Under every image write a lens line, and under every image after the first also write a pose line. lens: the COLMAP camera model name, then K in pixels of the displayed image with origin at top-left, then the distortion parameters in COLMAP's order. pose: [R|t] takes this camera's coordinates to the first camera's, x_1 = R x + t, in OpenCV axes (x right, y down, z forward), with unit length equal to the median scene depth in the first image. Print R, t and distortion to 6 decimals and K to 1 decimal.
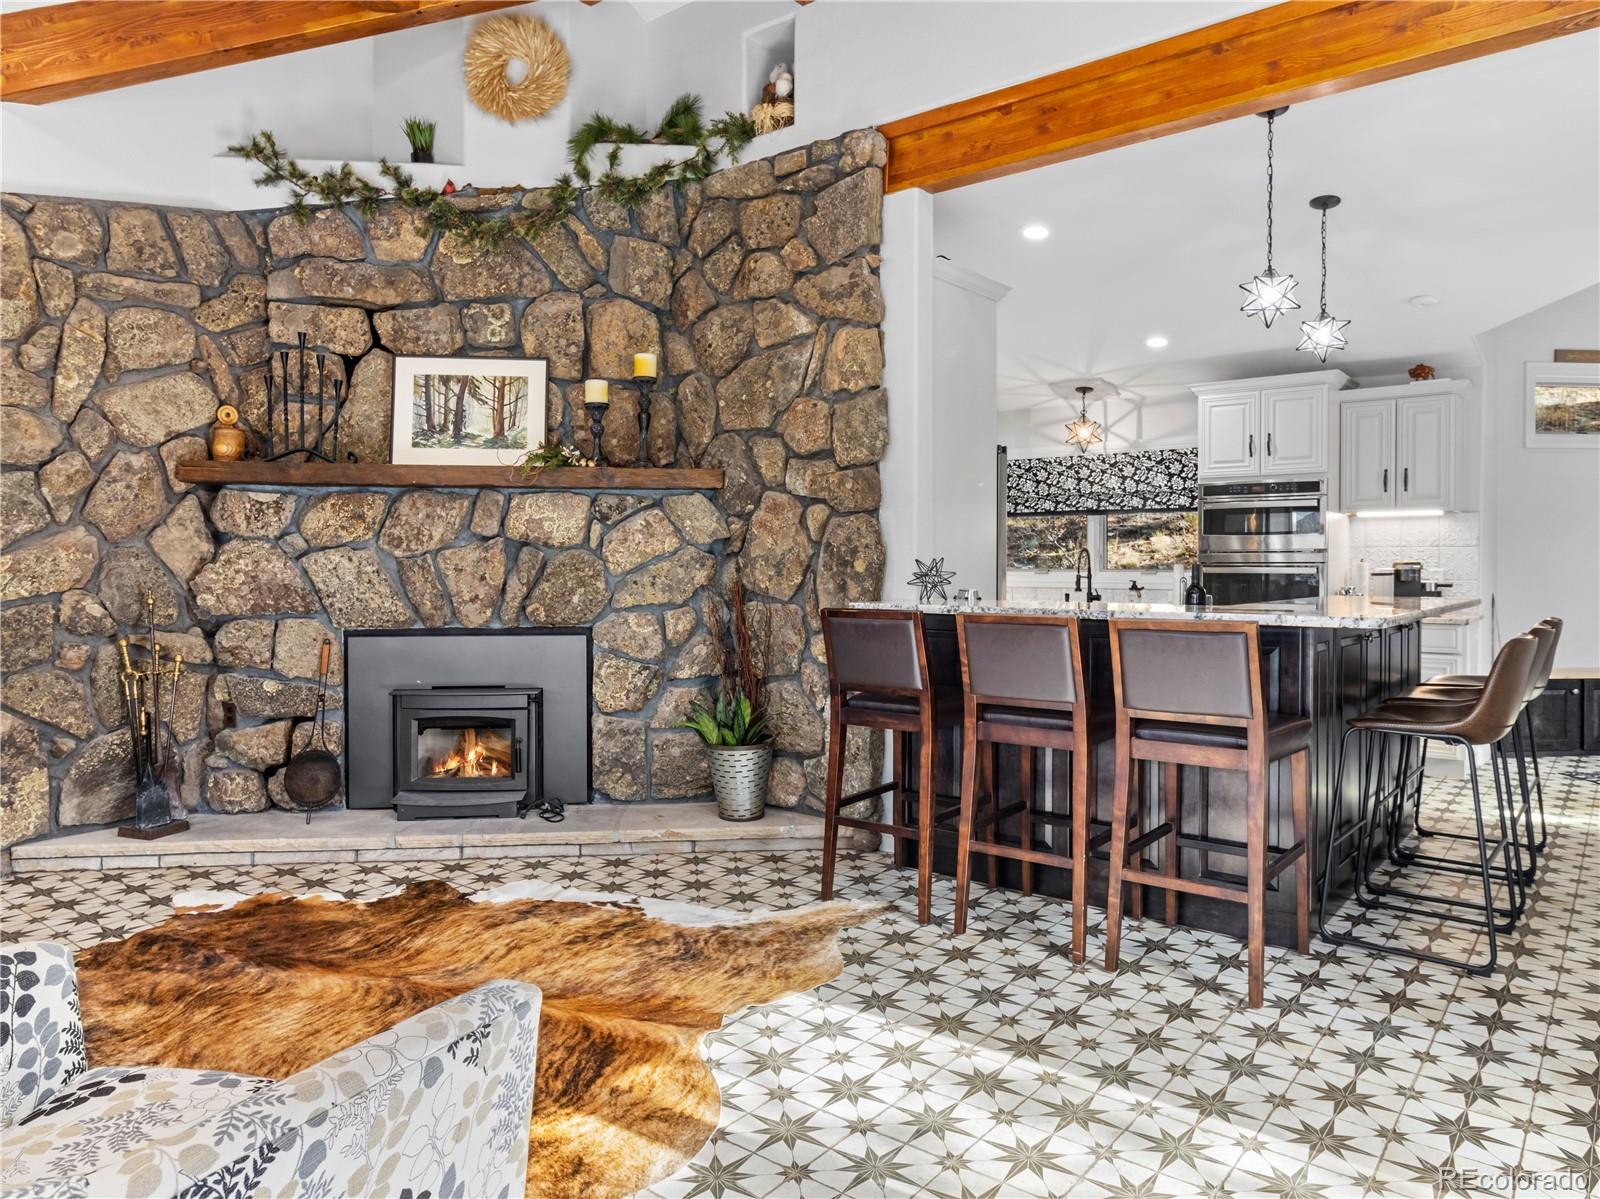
lens RADIAL K [[1035.7, 0, 819.3], [0, 1035.7, 576.7], [0, 0, 1]] dist [-0.007419, 0.000688]
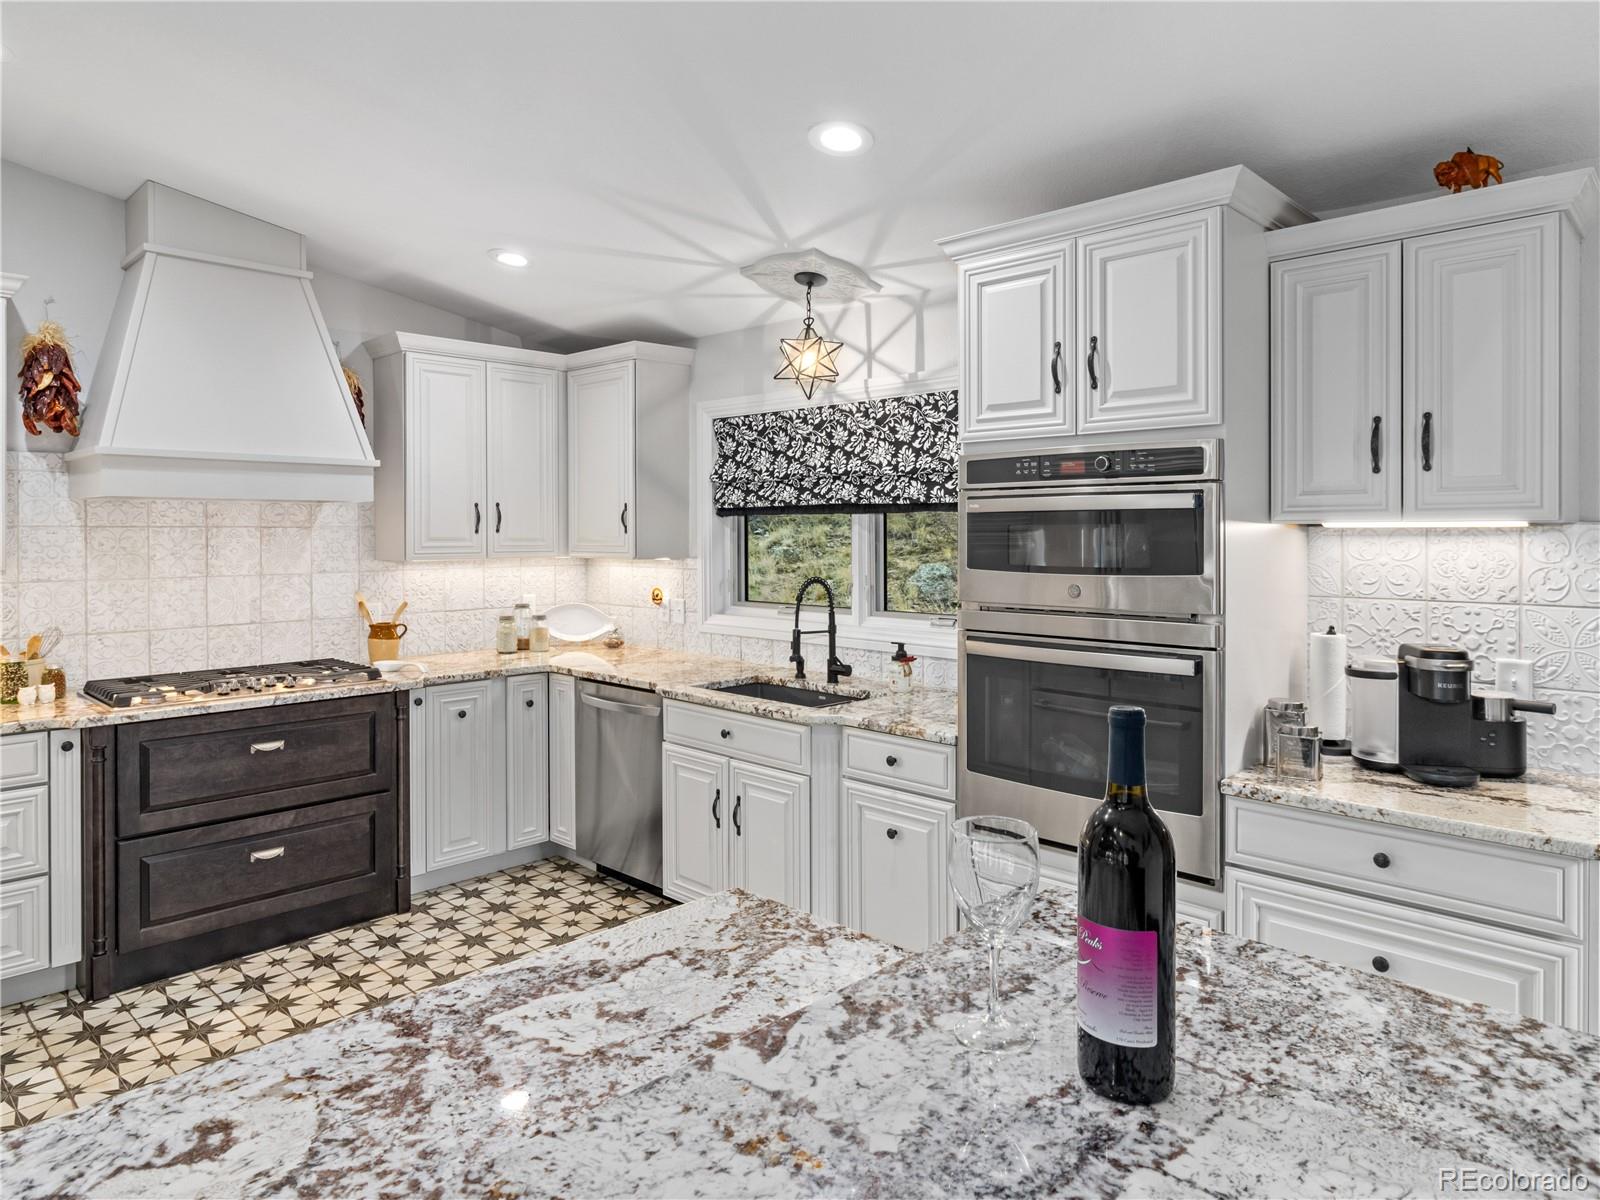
lens RADIAL K [[980.3, 0, 831.0], [0, 980.3, 537.5], [0, 0, 1]] dist [0.006851, -0.003206]
pose [[0.996082, -0.004741, -0.088308, 0.349055], [0.004511, 0.999986, -0.002808, -0.053141], [0.088320, 0.002399, 0.996089, 0.565596]]
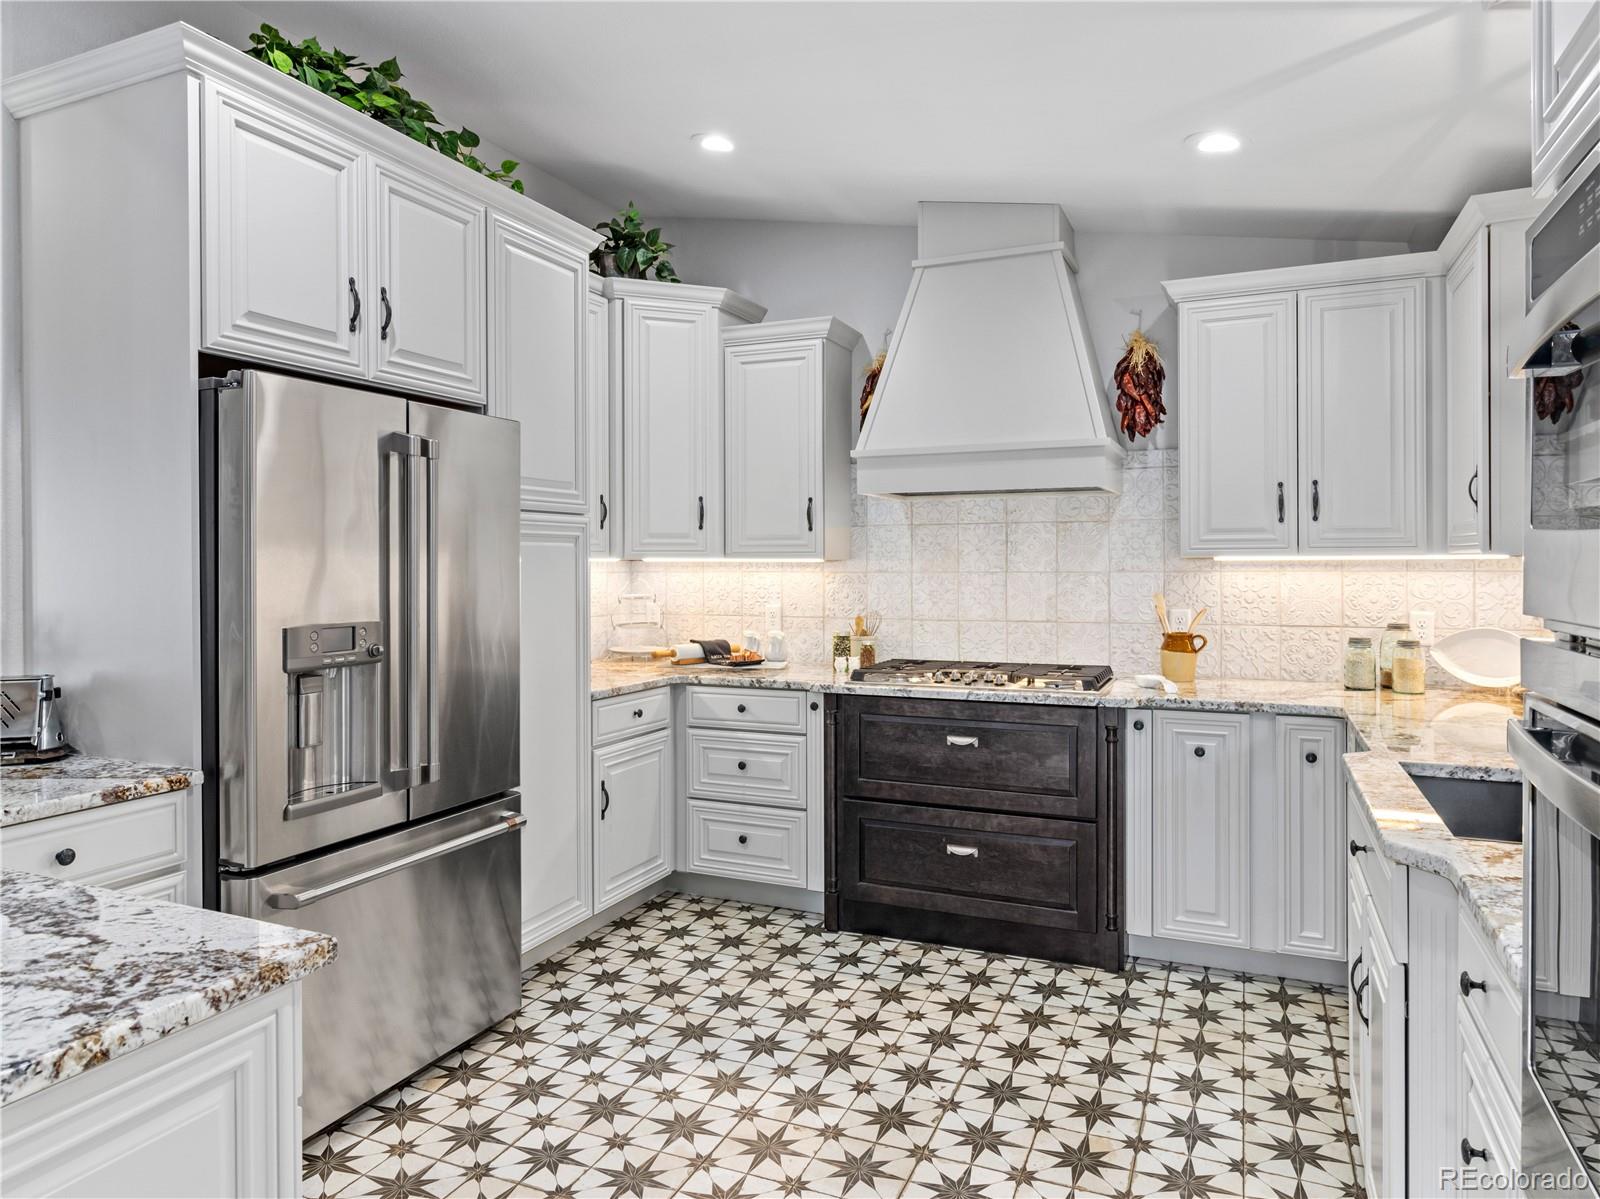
lens RADIAL K [[1035.7, 0, 793.8], [0, 1035.7, 573.1], [0, 0, 1]] dist [-0.007419, 0.000688]
pose [[0.244980, 0.001507, -0.969527, 0.504279], [-0.001558, 0.999998, 0.001161, -0.032747], [0.969527, 0.001226, 0.244982, 0.842322]]
